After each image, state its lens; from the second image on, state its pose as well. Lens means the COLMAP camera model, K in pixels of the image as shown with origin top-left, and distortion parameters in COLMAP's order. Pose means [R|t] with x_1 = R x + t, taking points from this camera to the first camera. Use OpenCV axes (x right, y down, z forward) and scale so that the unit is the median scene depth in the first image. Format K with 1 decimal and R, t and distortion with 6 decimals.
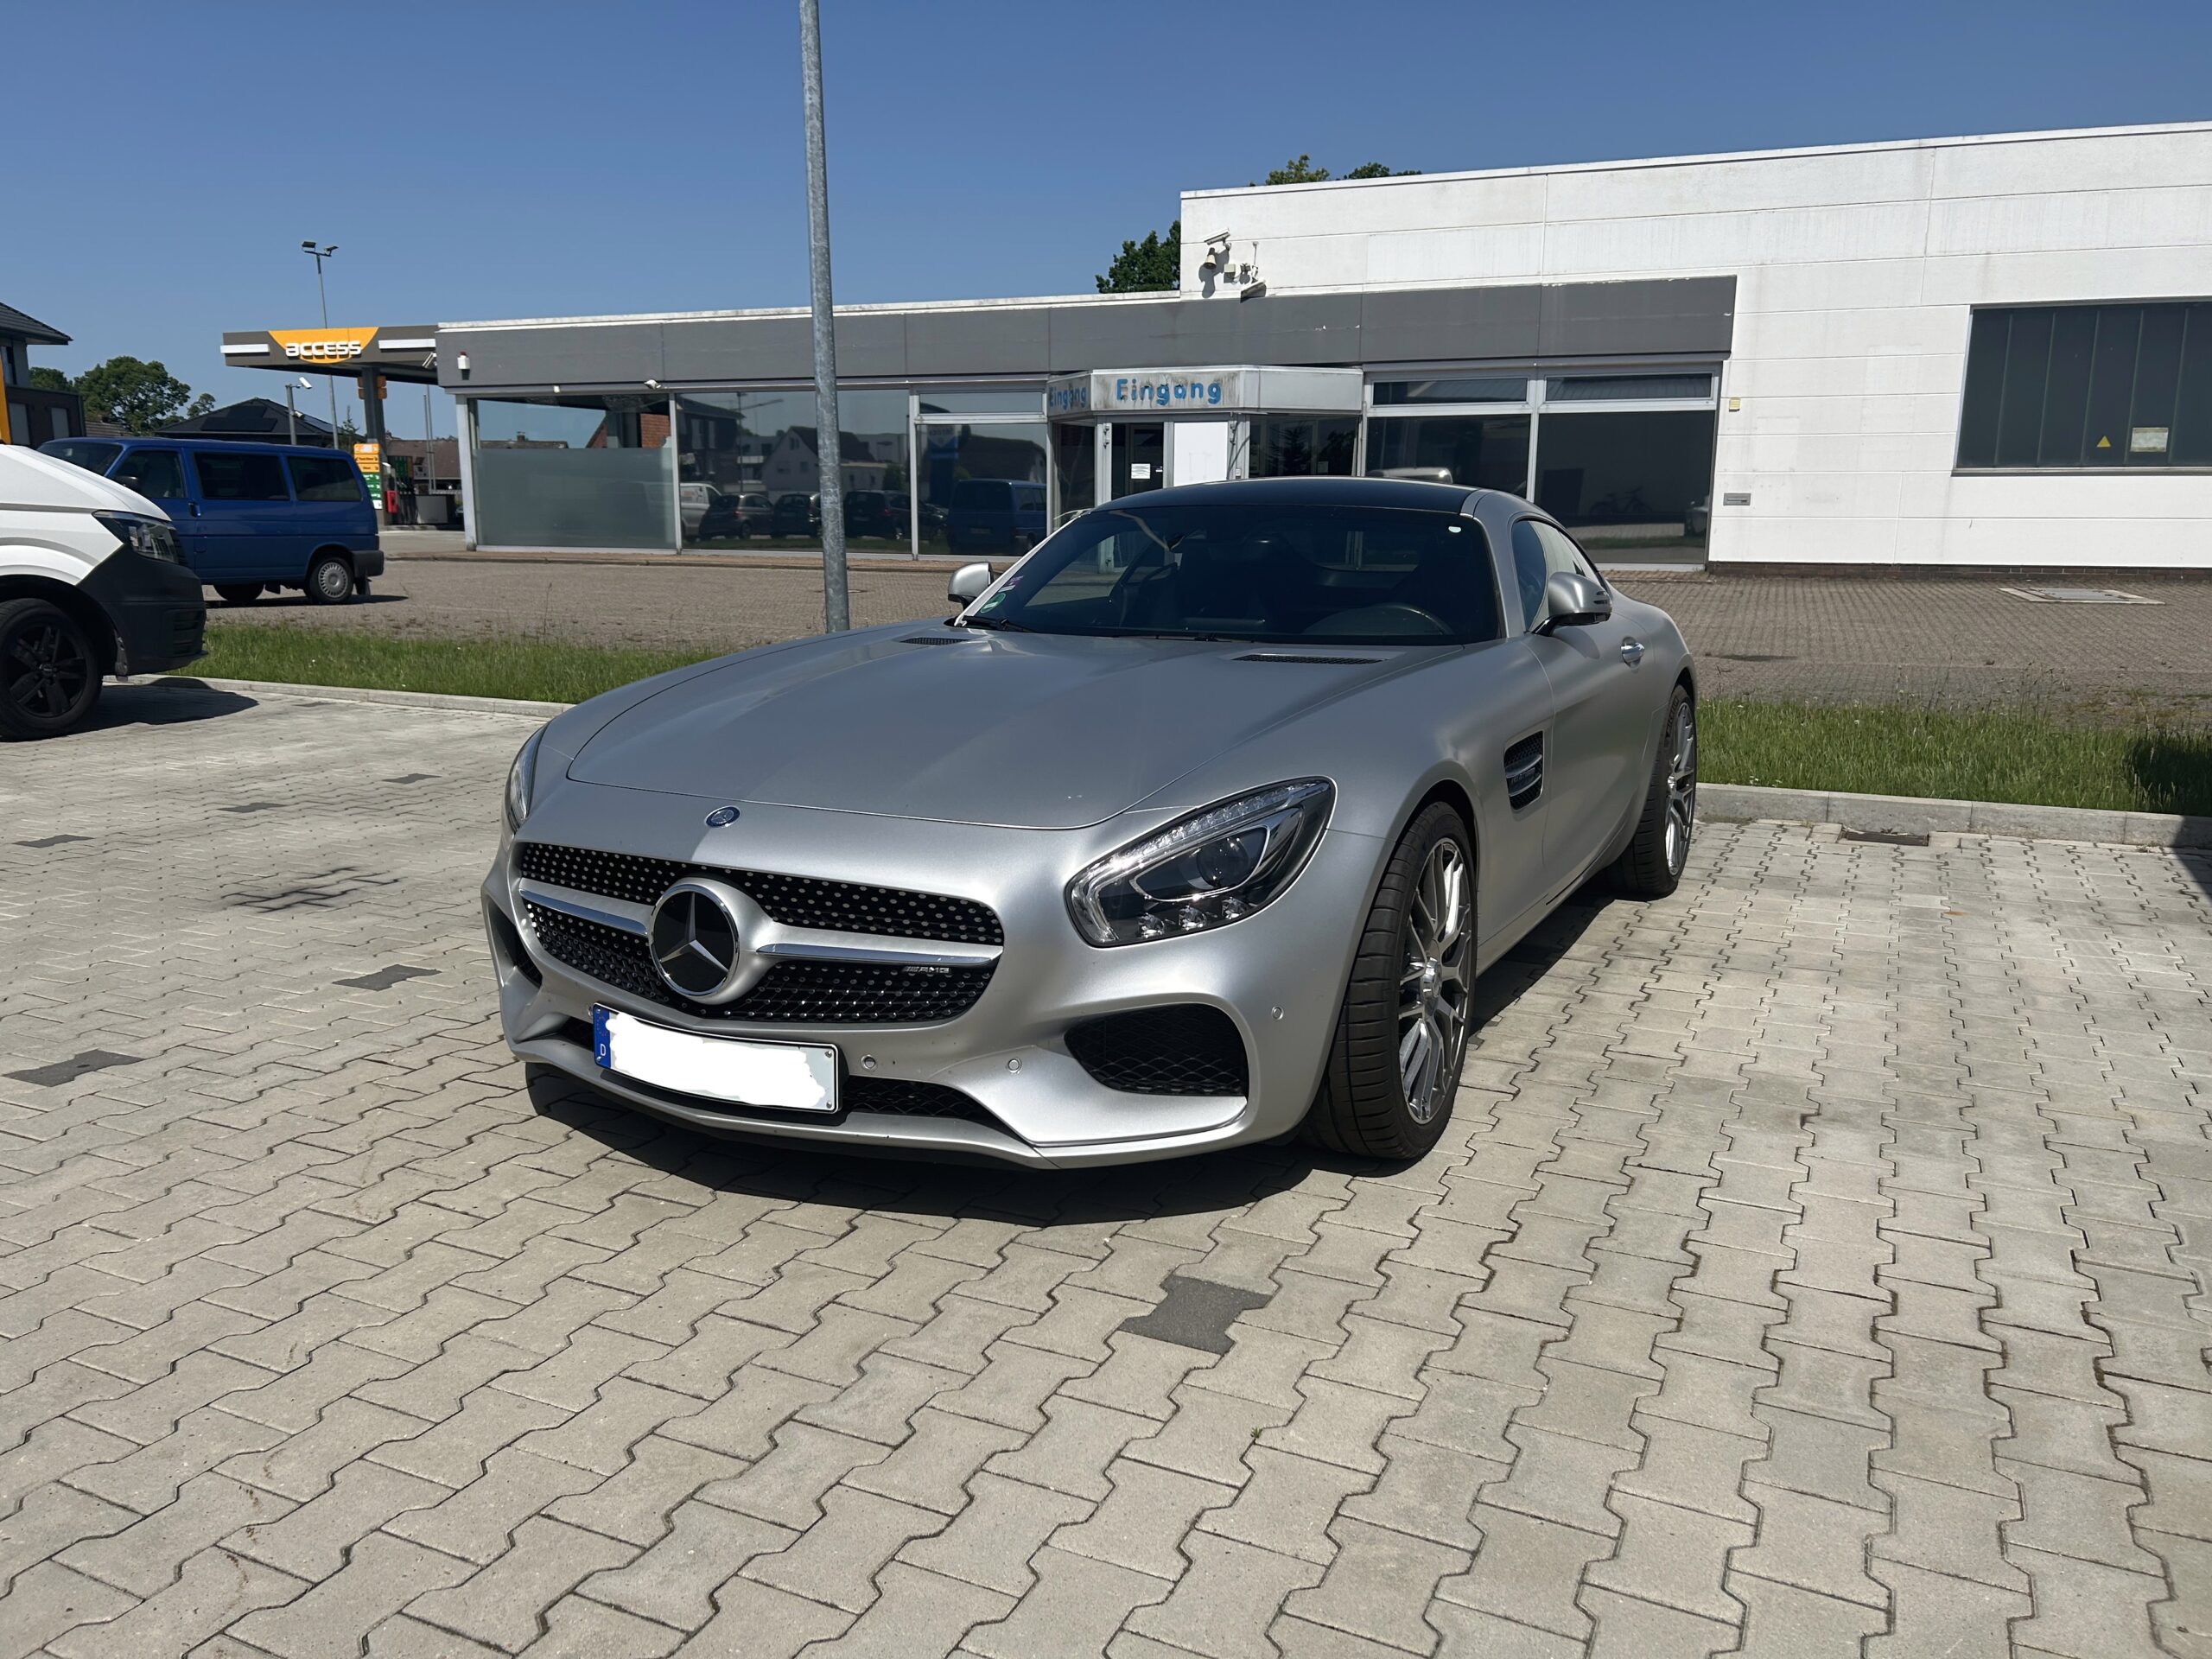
lens RADIAL K [[1683.1, 0, 1083.6], [0, 1683.1, 846.0], [0, 0, 1]] dist [0.067932, -0.084006]
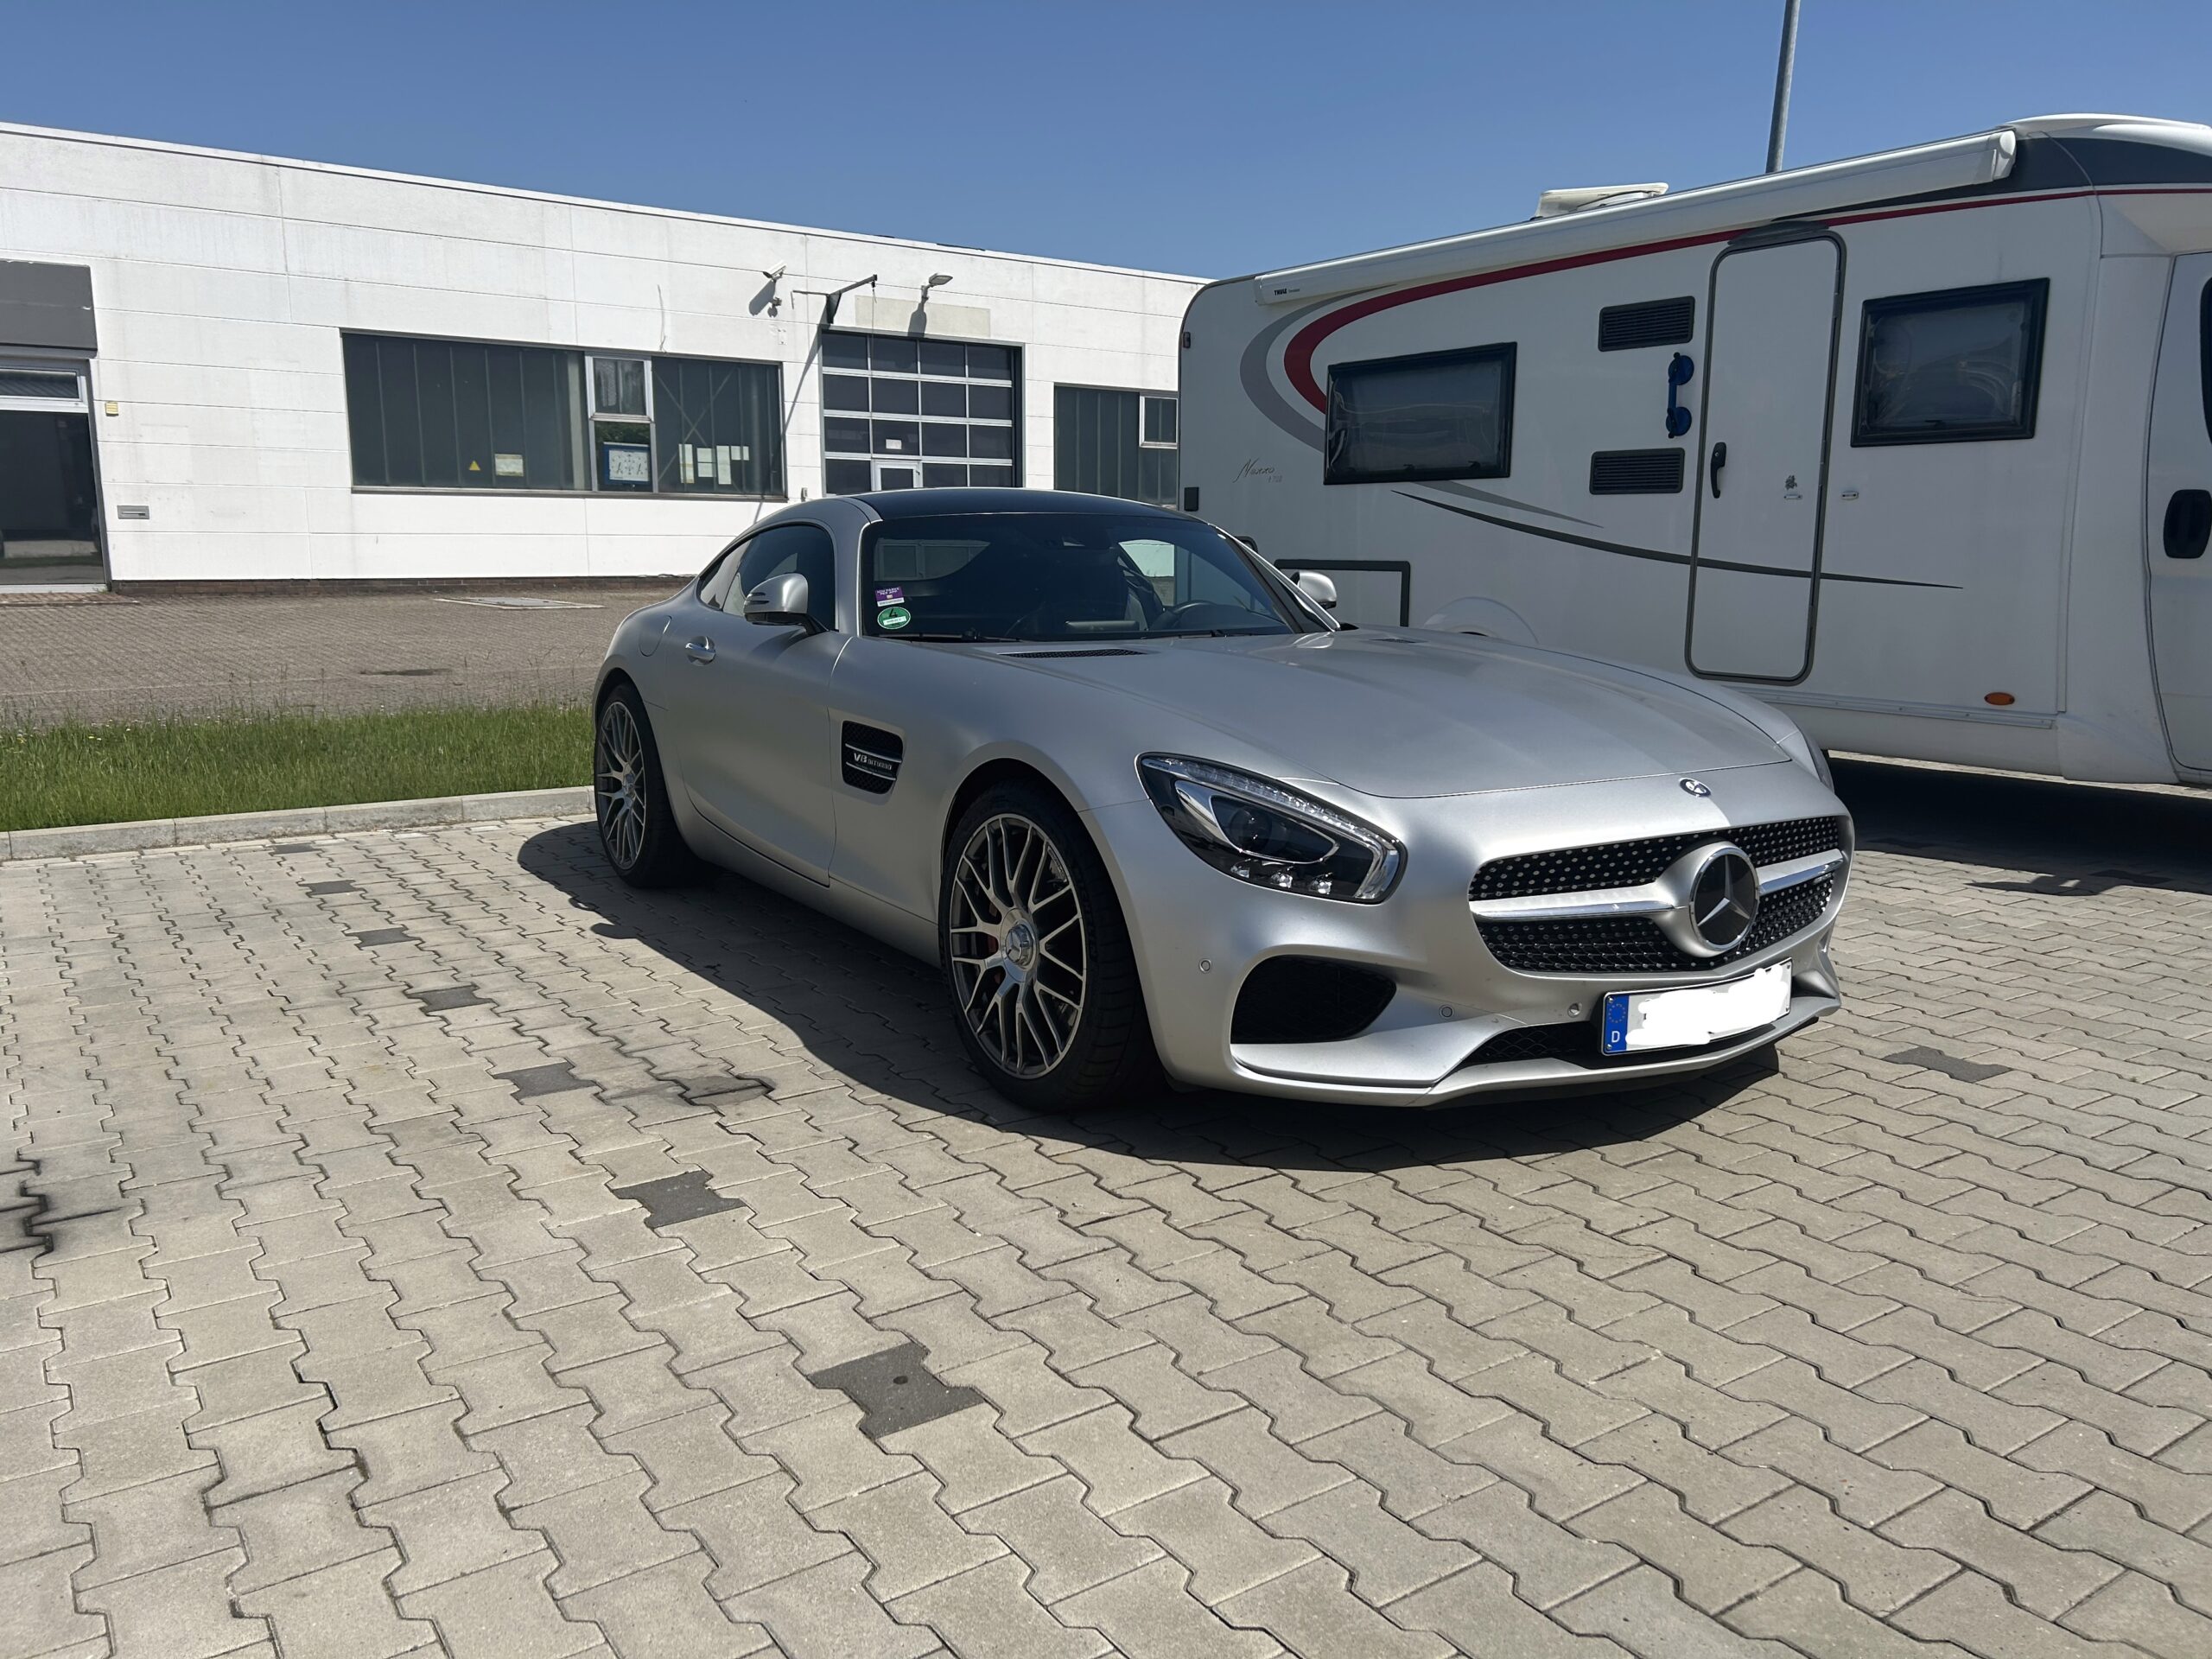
lens RADIAL K [[1675.5, 0, 1114.1], [0, 1675.5, 869.3], [0, 0, 1]] dist [0.043773, -0.043863]
pose [[0.497497, -0.170993, 0.850446, -0.206709], [0.167195, 0.980899, 0.099416, -0.021101], [-0.851200, 0.092731, 0.516584, 0.116418]]
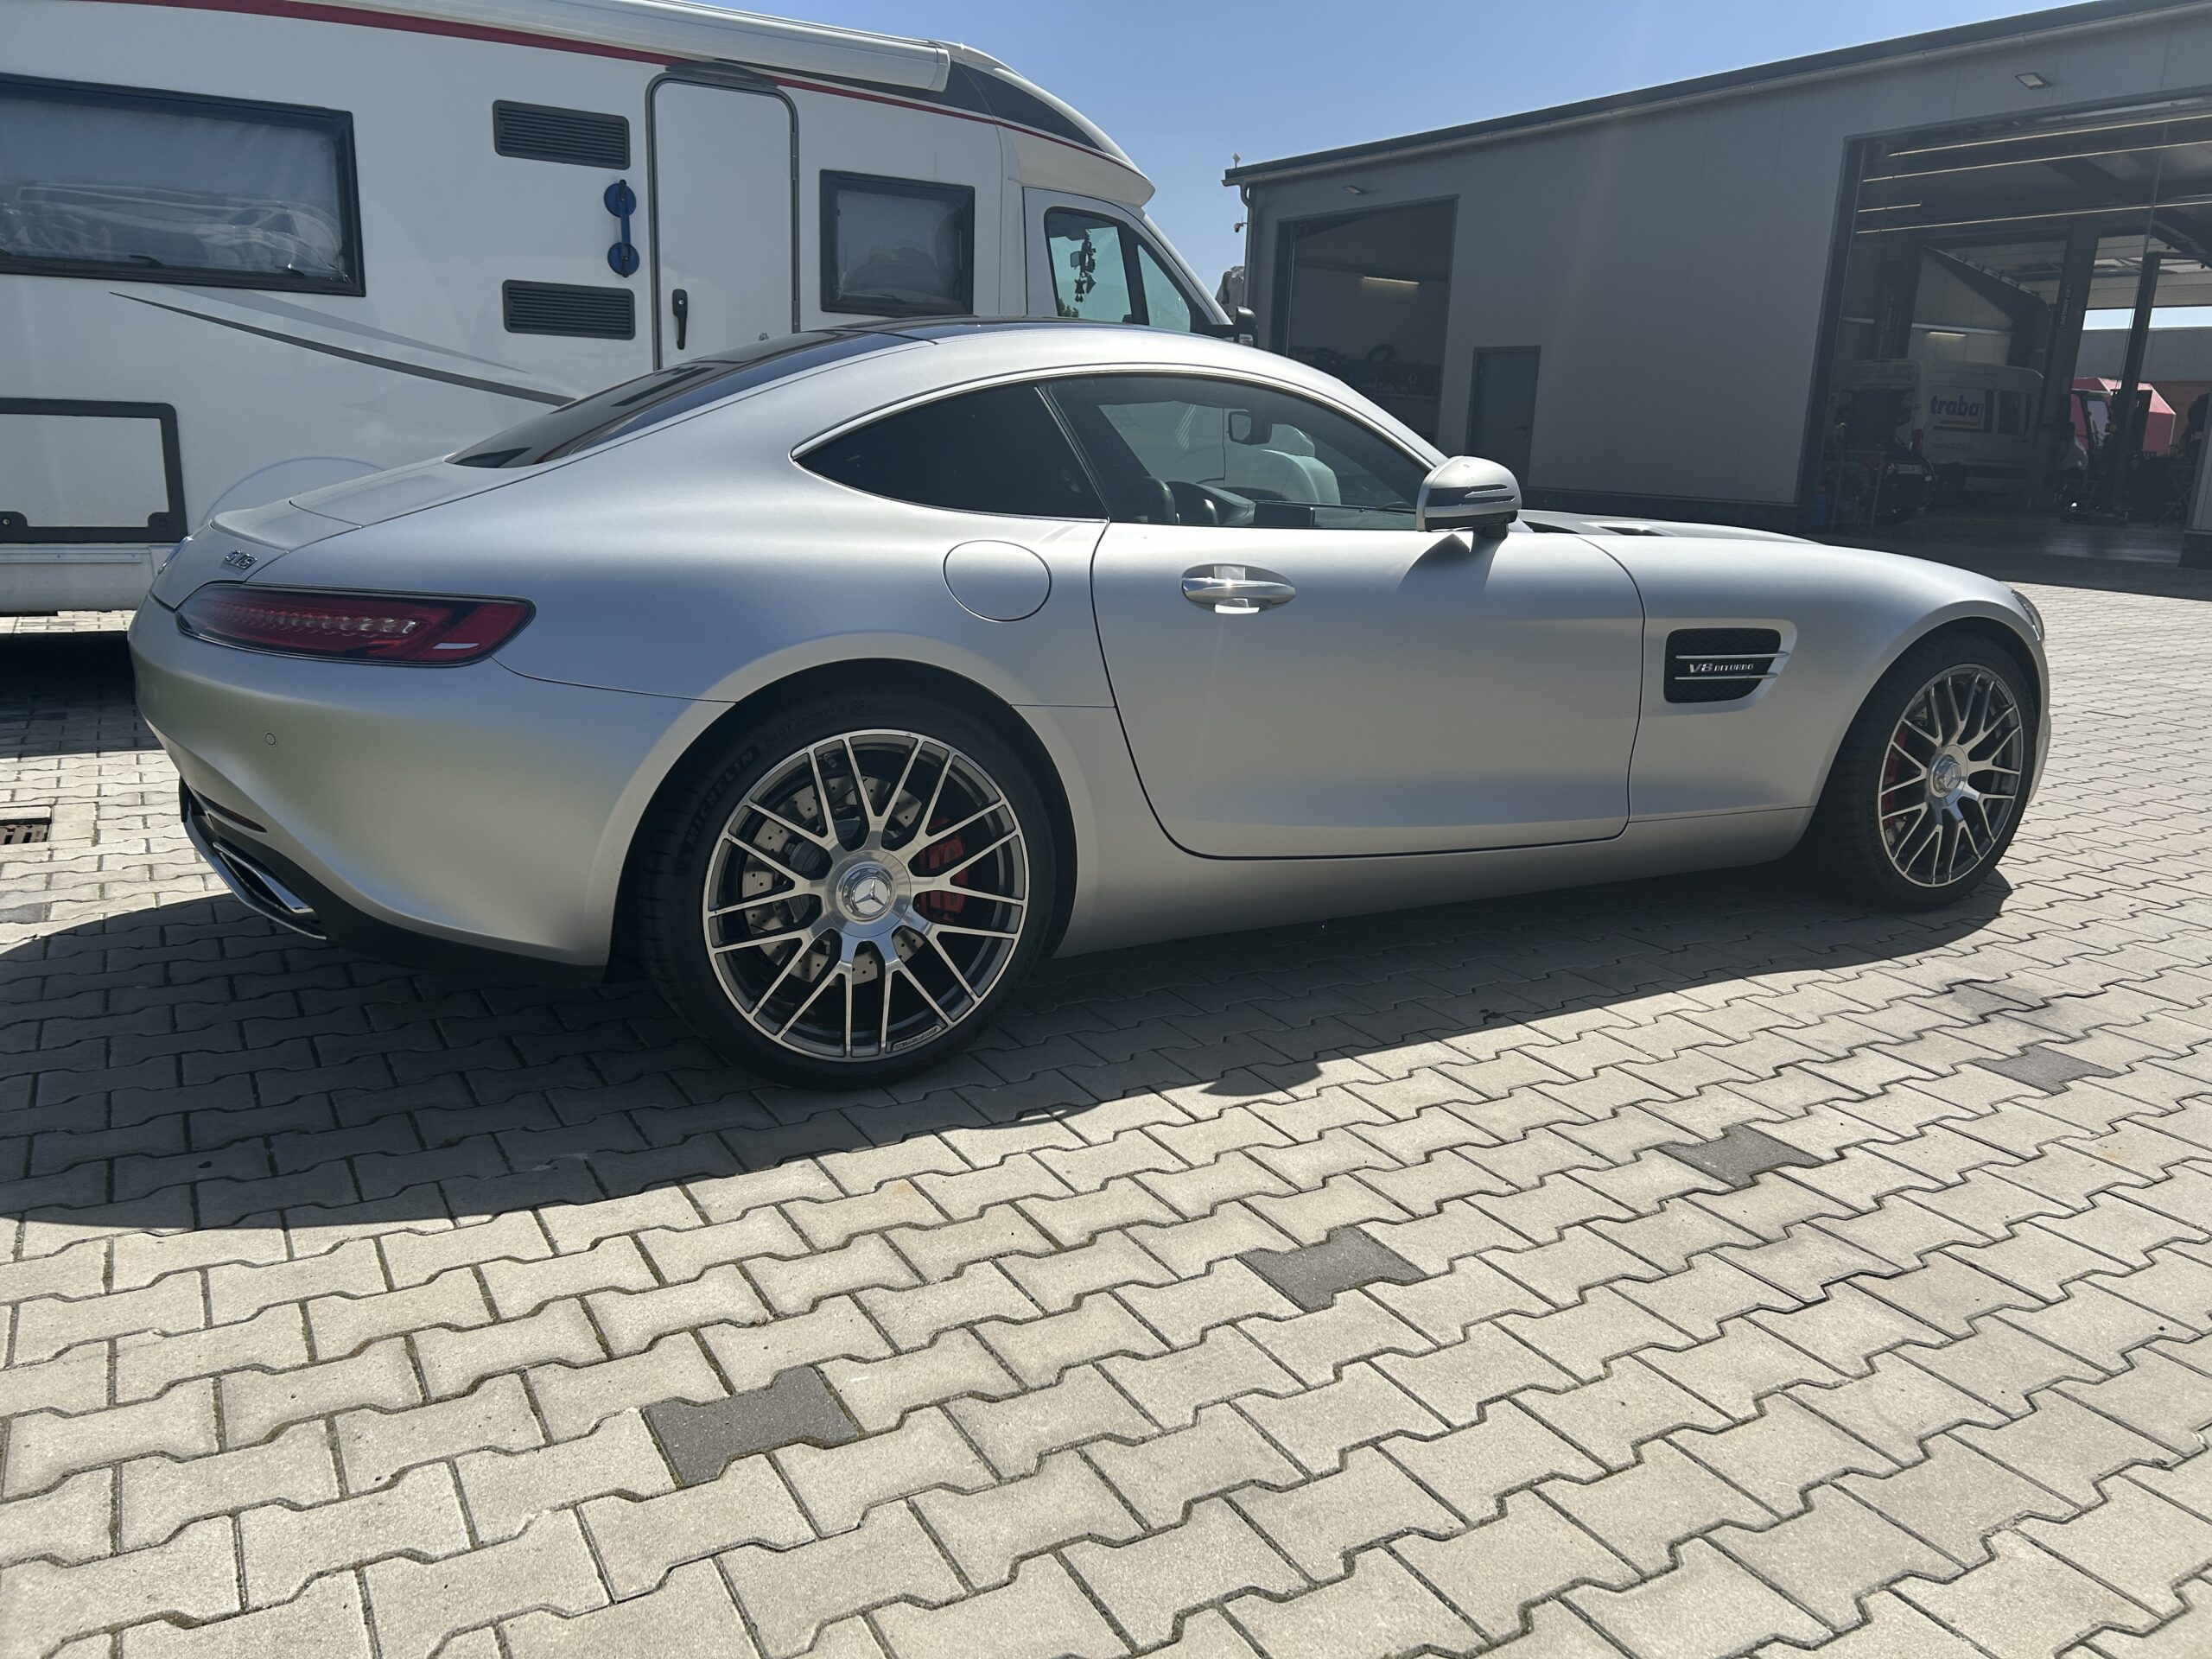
lens RADIAL K [[1650.4, 0, 1104.4], [0, 1650.4, 876.3], [0, 0, 1]] dist [0.005655, 0.000825]
pose [[-0.826205, -0.180169, 0.533782, -0.084826], [0.069752, 0.907478, 0.414268, -0.080351], [-0.559034, 0.379503, -0.737196, 0.441280]]
